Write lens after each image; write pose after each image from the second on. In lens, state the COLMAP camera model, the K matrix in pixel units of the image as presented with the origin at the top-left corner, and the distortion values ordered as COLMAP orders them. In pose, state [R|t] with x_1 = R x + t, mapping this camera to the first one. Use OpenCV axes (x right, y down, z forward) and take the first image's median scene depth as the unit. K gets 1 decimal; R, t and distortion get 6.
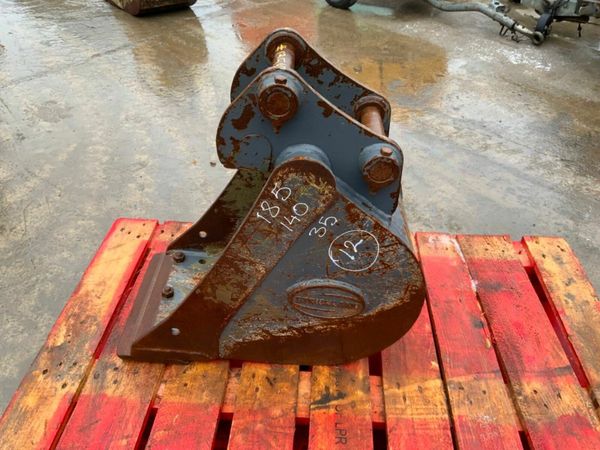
lens RADIAL K [[497.9, 0, 298.4], [0, 497.9, 222.3], [0, 0, 1]] dist [0.058469, -0.117770]
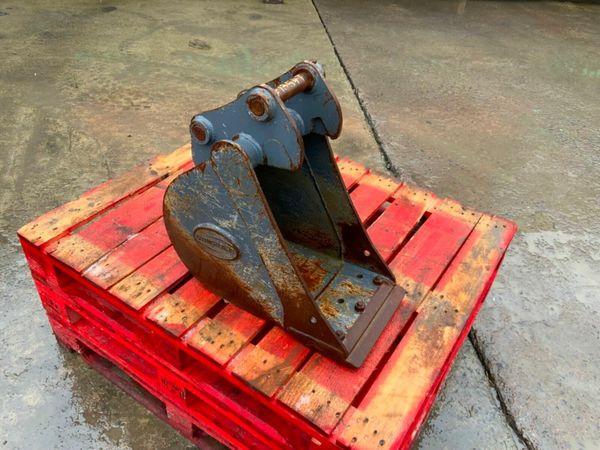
lens RADIAL K [[497.9, 0, 301.4], [0, 497.9, 228.4], [0, 0, 1]] dist [0.058469, -0.117770]
pose [[-0.863466, -0.367078, 0.345948, -0.546711], [0.241920, 0.300440, 0.922611, -1.160936], [-0.442607, 0.880335, -0.170616, 1.255678]]
